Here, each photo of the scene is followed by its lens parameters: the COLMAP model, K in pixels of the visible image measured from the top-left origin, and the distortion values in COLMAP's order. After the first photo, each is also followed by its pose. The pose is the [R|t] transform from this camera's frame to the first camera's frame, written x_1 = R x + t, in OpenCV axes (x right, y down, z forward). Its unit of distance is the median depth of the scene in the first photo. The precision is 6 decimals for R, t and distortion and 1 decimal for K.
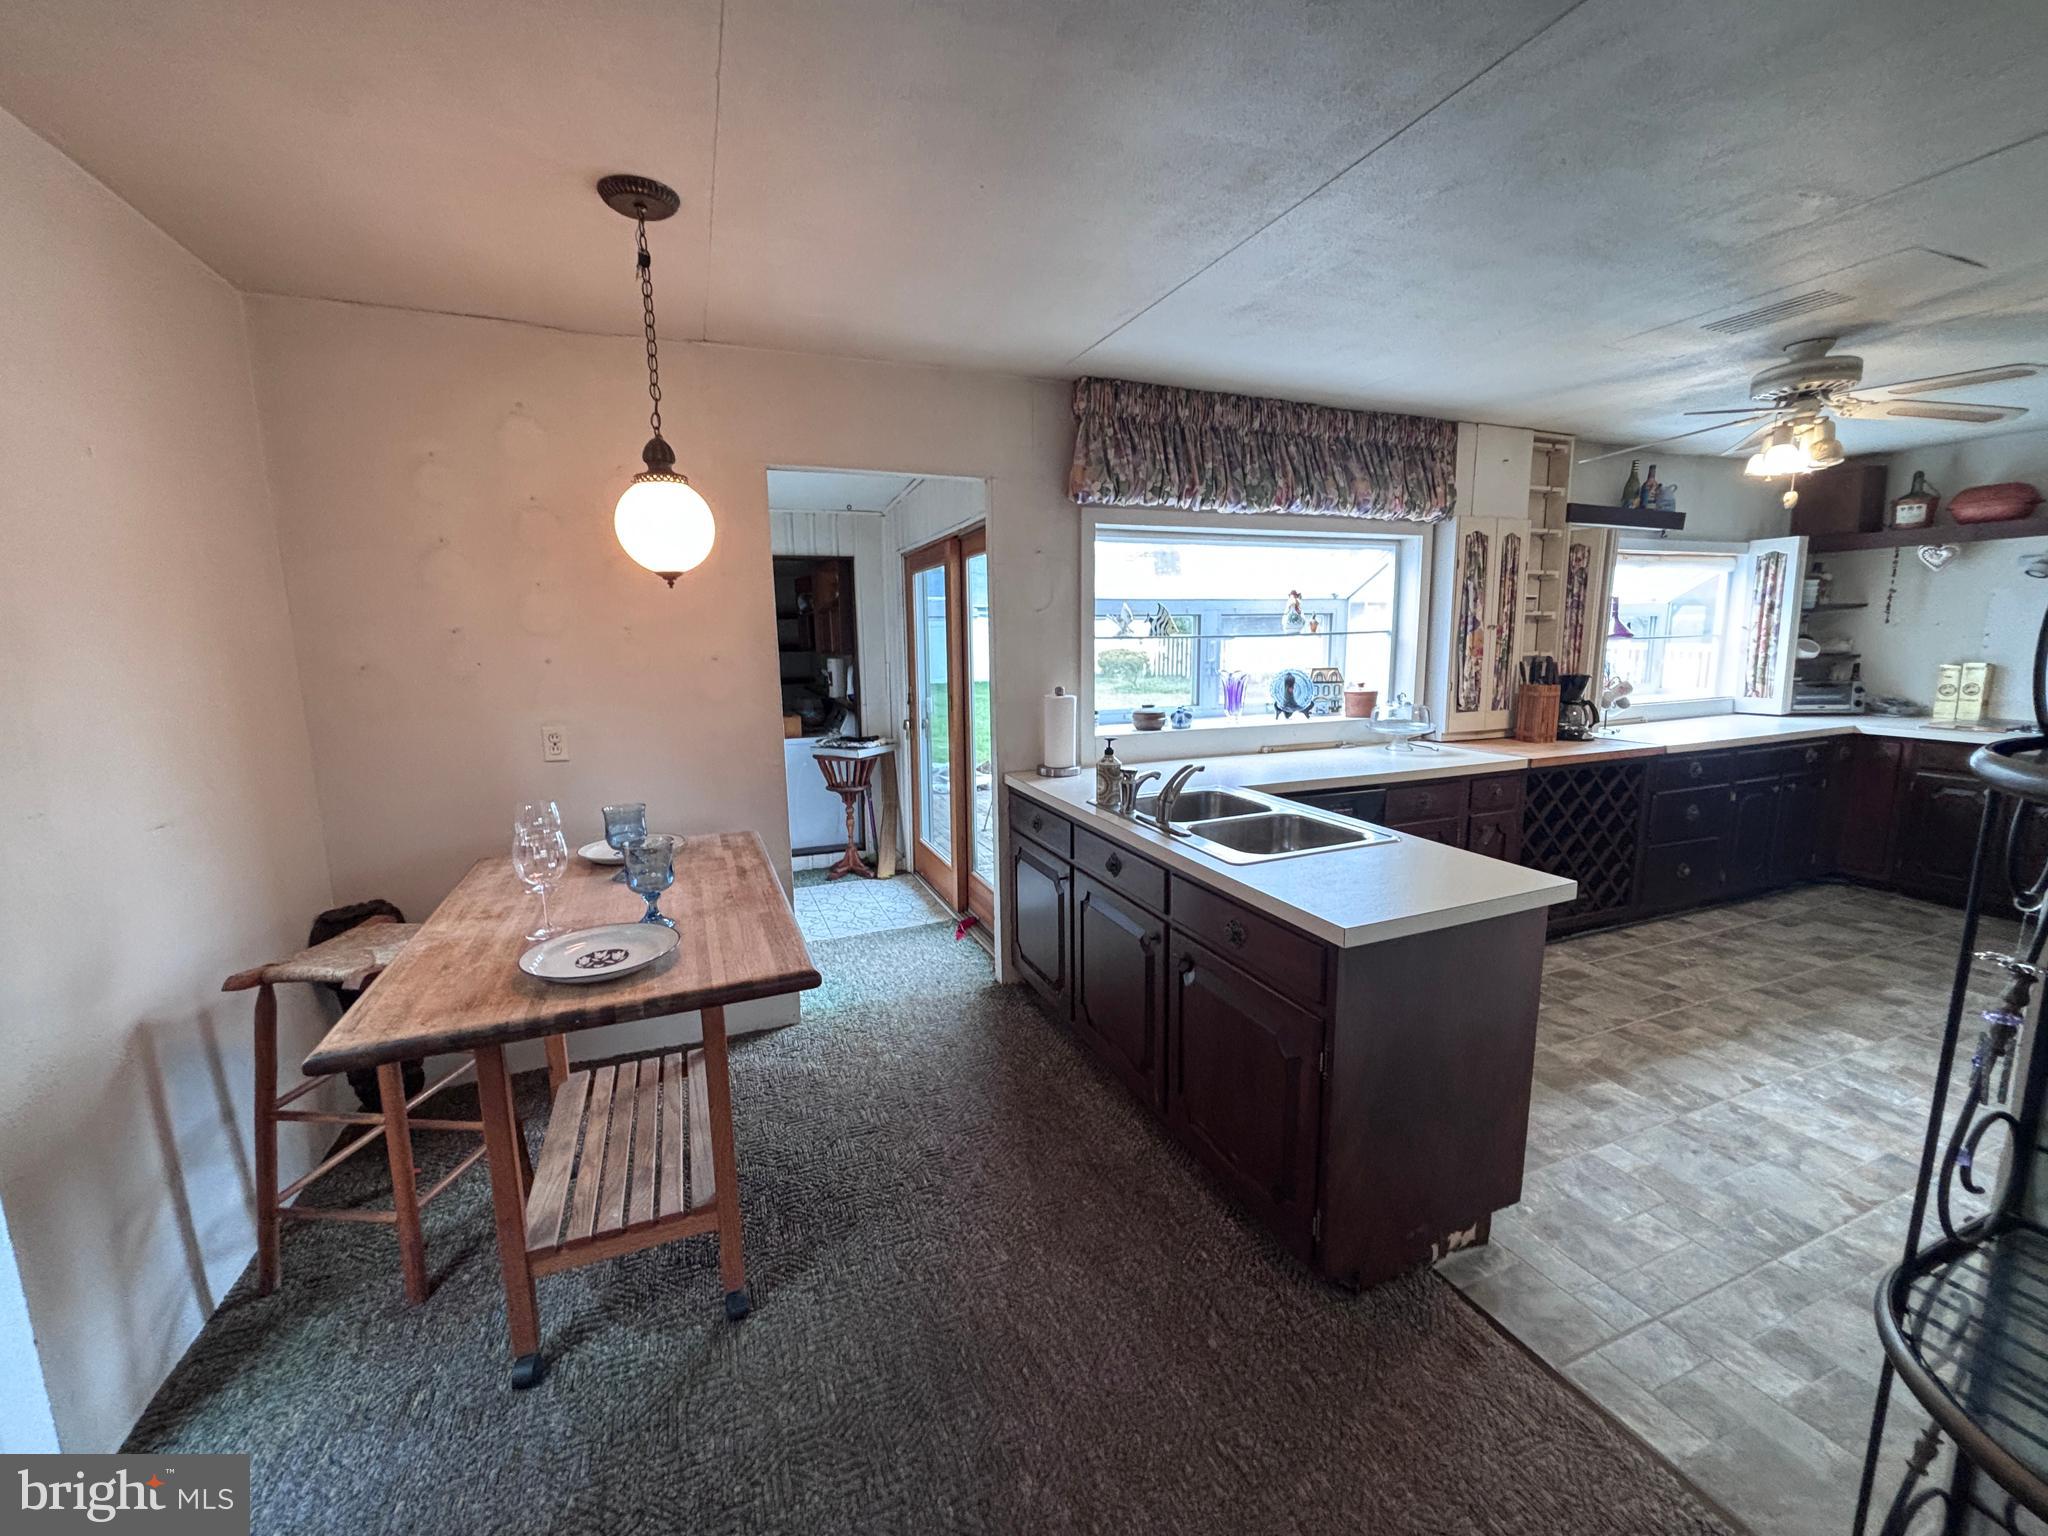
lens RADIAL K [[820.5, 0, 1019.1], [0, 820.5, 772.8], [0, 0, 1]] dist [-0.000247, 0.000404]
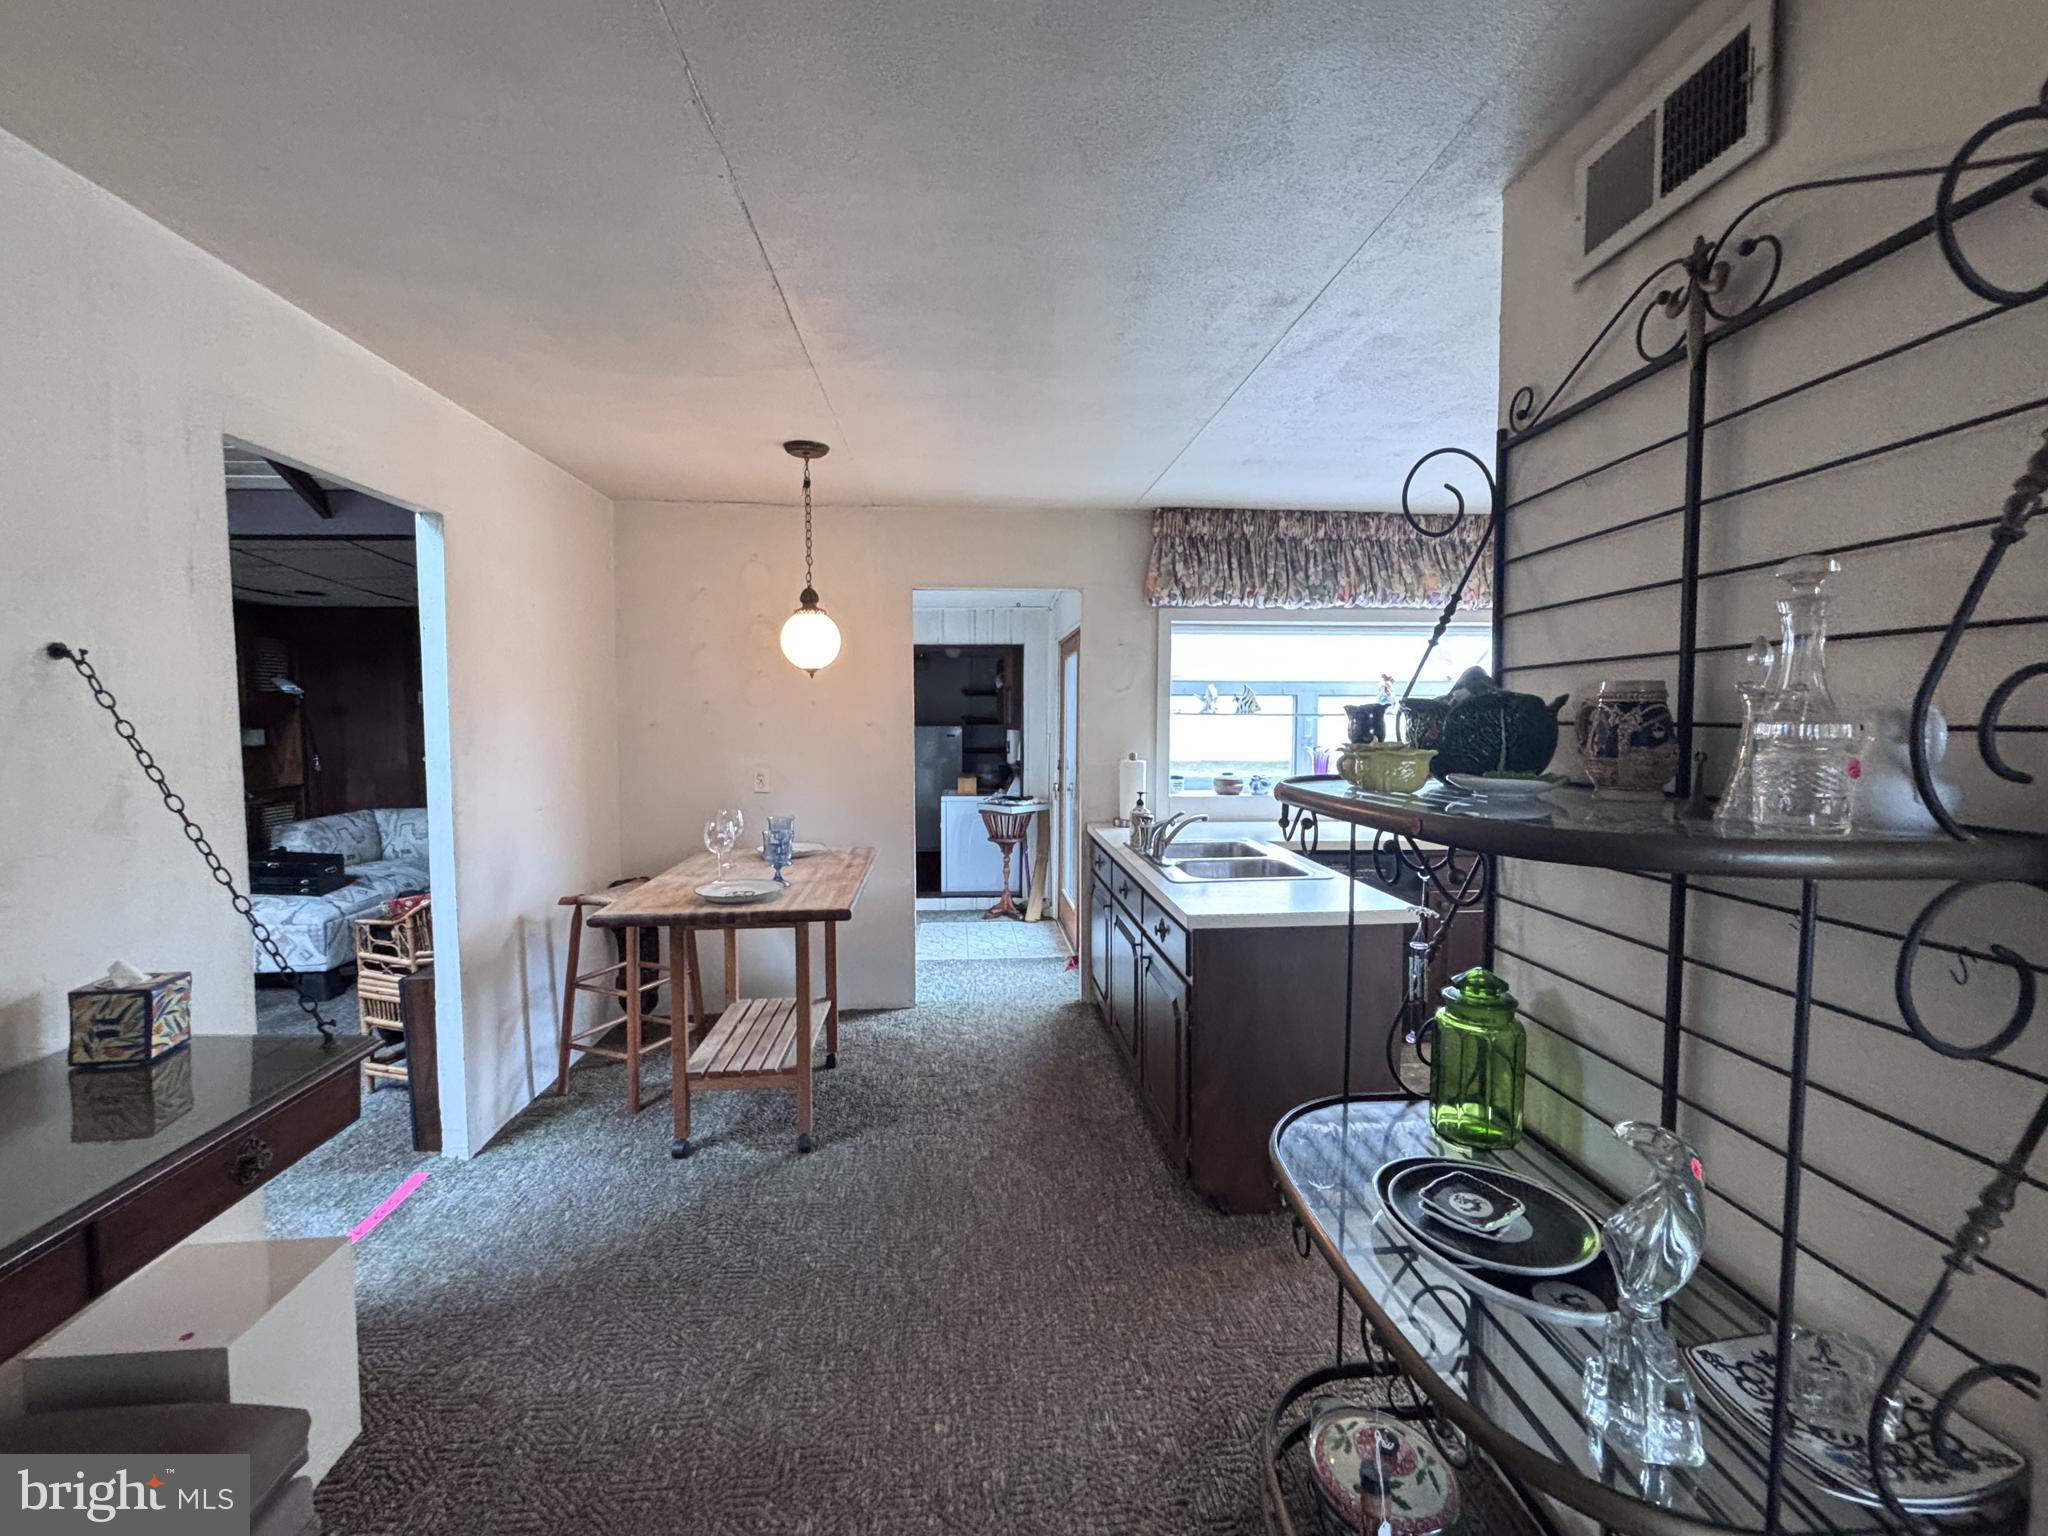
lens RADIAL K [[883.0, 0, 1024.0], [0, 883.0, 768.0], [0, 0, 1]] dist [0.001665, 0.000227]
pose [[0.952434, 0.031898, -0.303071, 0.259950], [-0.062770, 0.993716, -0.092675, 0.042773], [0.298210, 0.107290, 0.948451, -0.254209]]
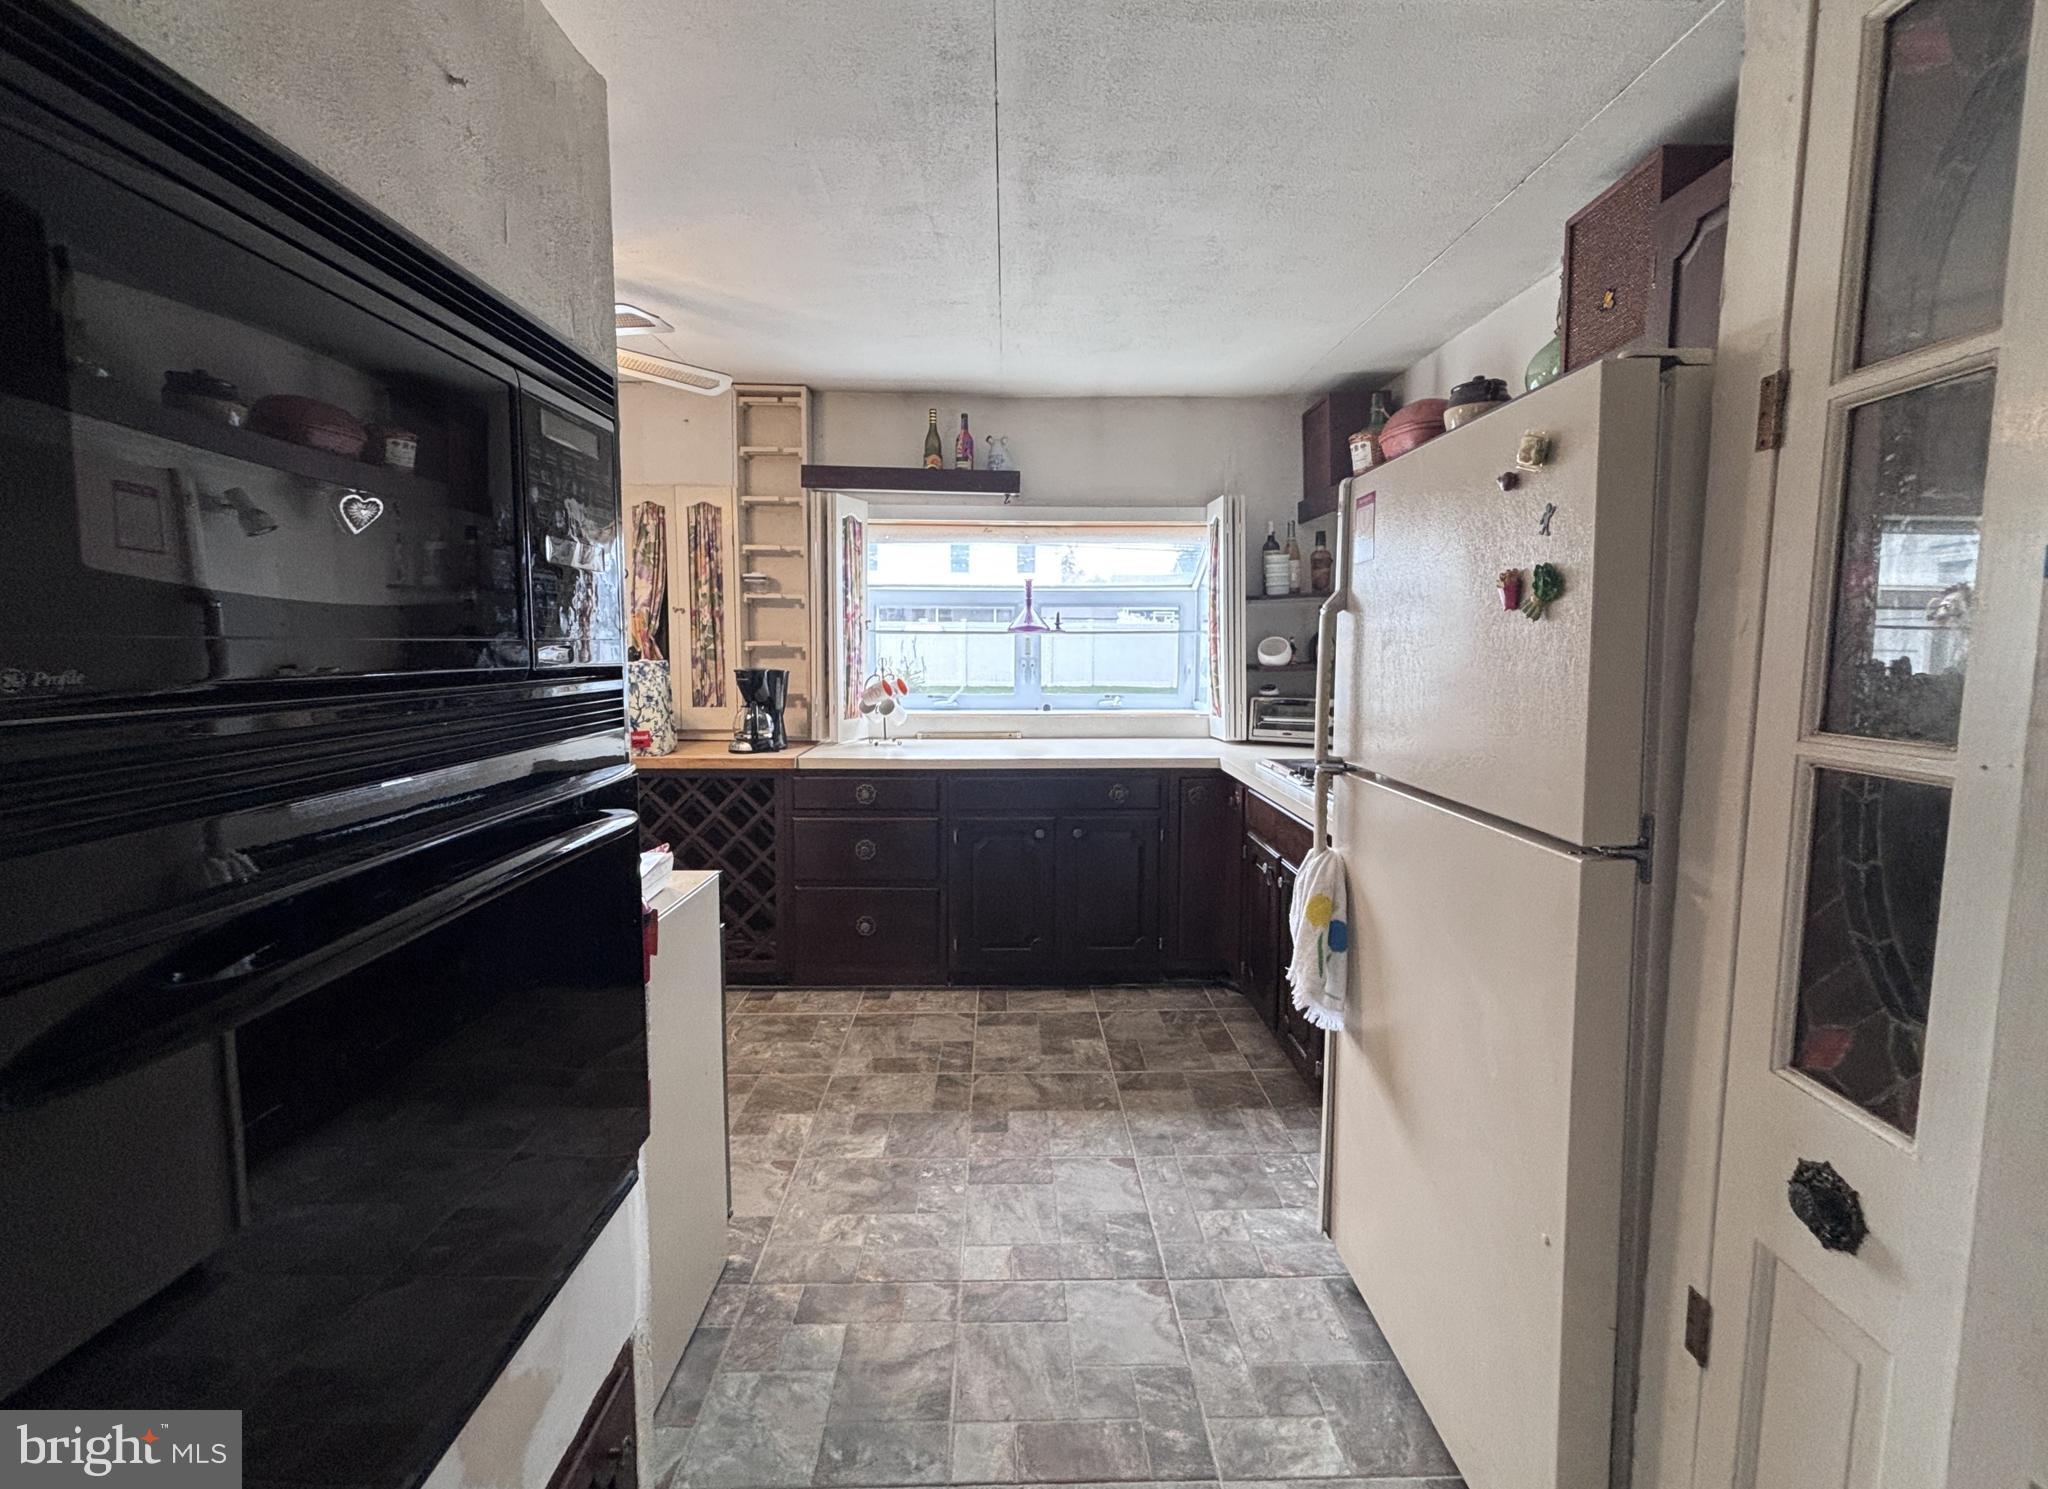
lens RADIAL K [[865.6, 0, 1028.5], [0, 865.6, 718.0], [0, 0, 1]] dist [0.000079, -0.000012]
pose [[0.937515, 0.053105, -0.343869, 1.371123], [-0.079944, 0.994721, -0.064339, -0.039480], [0.338637, 0.087809, 0.936811, 0.313912]]
